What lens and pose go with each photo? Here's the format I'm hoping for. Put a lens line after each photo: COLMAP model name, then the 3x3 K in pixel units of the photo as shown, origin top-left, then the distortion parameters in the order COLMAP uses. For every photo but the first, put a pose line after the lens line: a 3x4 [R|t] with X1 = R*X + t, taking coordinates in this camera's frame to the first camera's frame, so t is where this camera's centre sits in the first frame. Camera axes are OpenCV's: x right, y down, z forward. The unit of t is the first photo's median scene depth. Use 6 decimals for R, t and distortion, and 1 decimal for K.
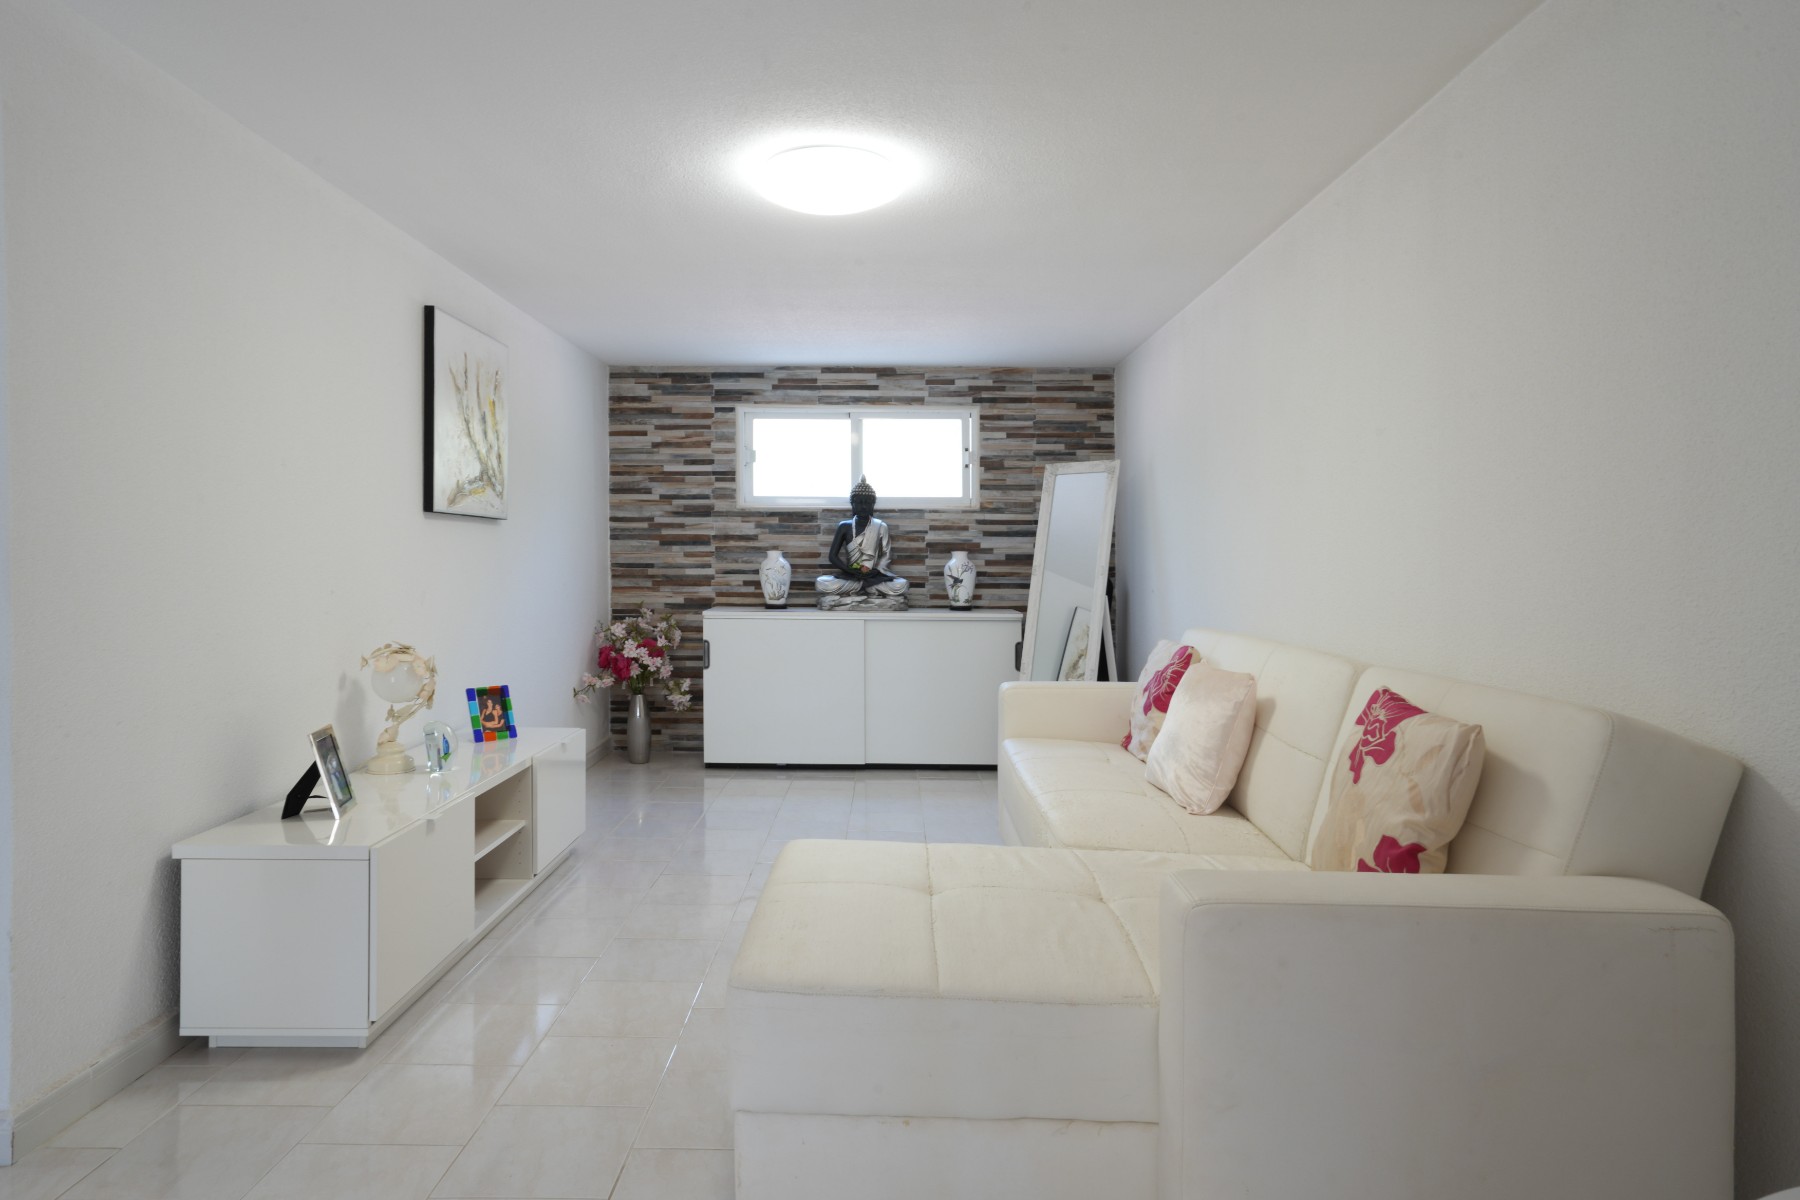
lens RADIAL K [[974.8, 0, 897.2], [0, 974.8, 480.3], [0, 0, 1]] dist [0.003279, 0.000768]
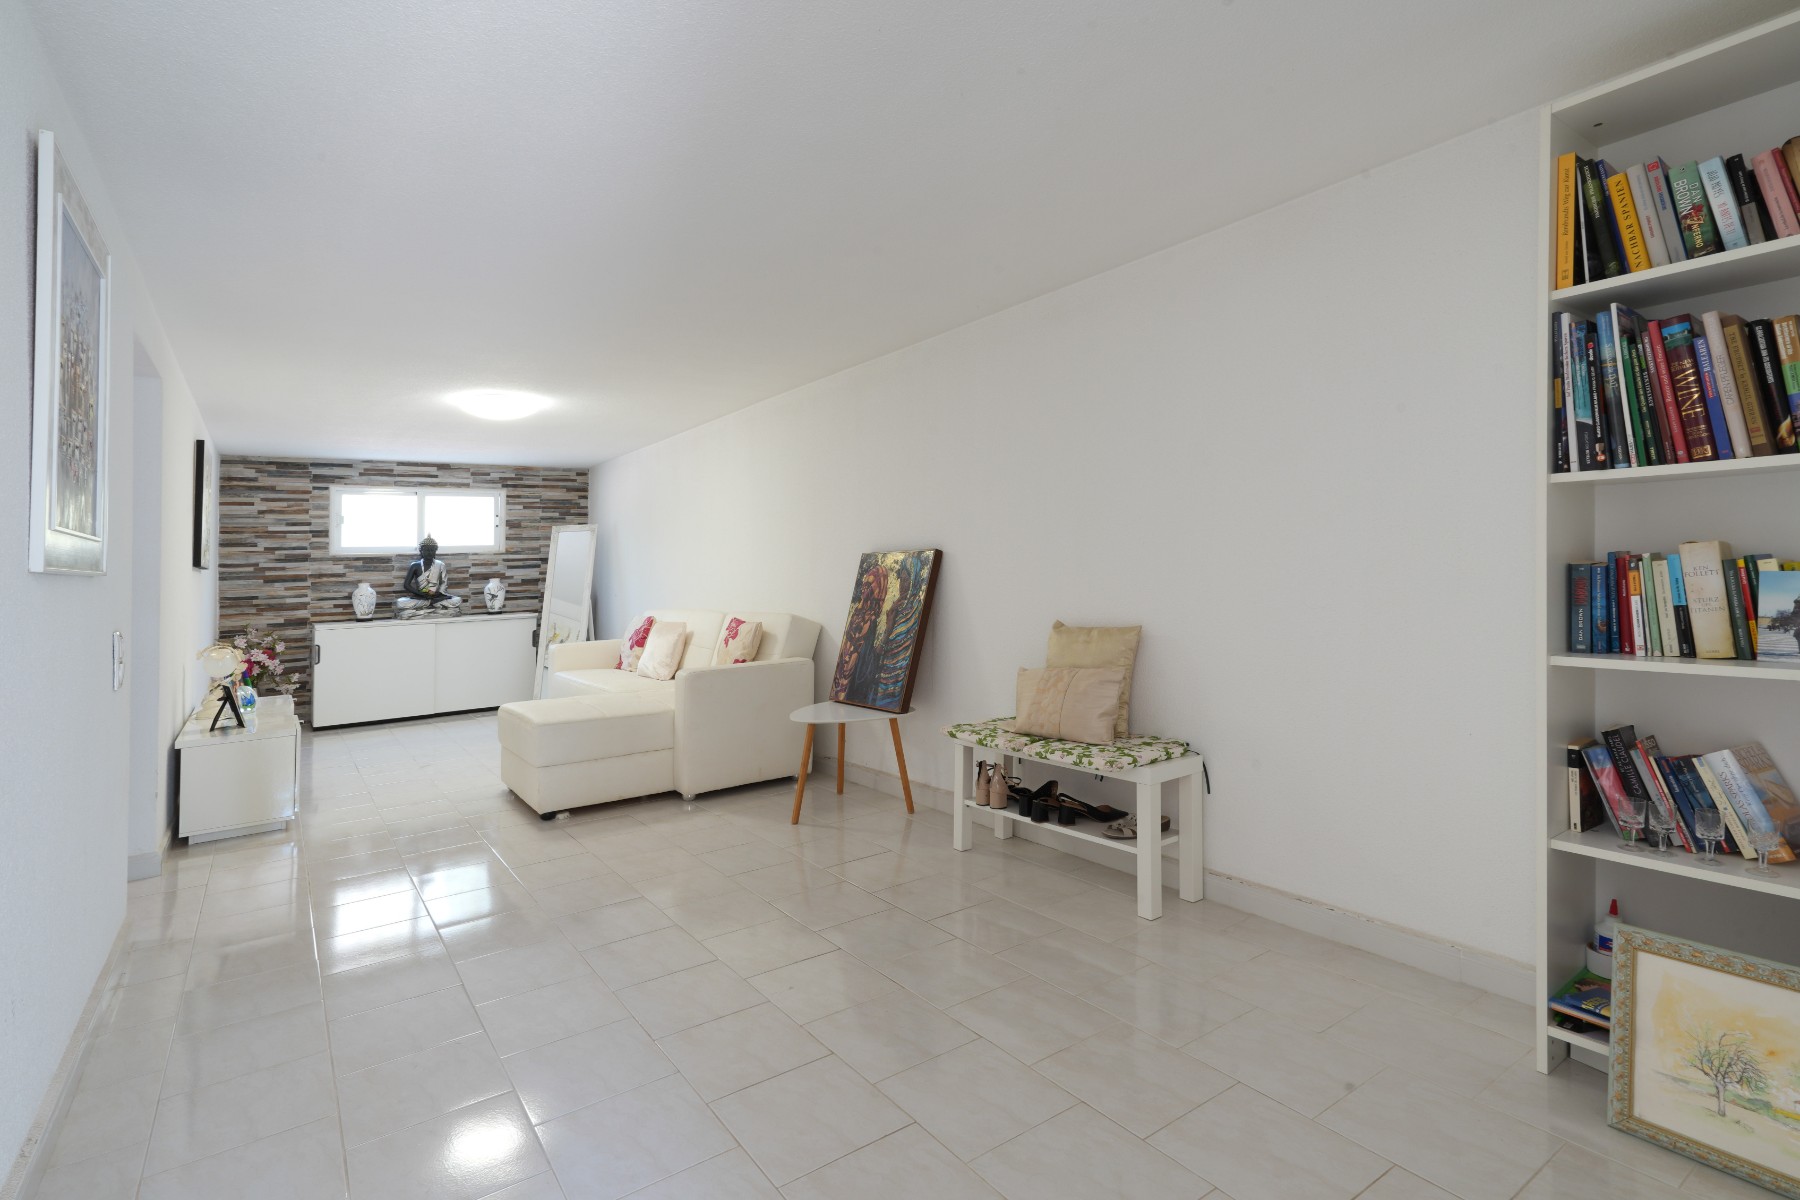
lens RADIAL K [[825.3, 0, 887.2], [0, 825.3, 534.6], [0, 0, 1]] dist [0.002754, 0.000474]
pose [[0.790371, -0.008824, 0.612565, -0.264056], [-0.008637, 0.999636, 0.025544, -0.042012], [-0.612568, -0.025480, 0.790007, -0.497513]]
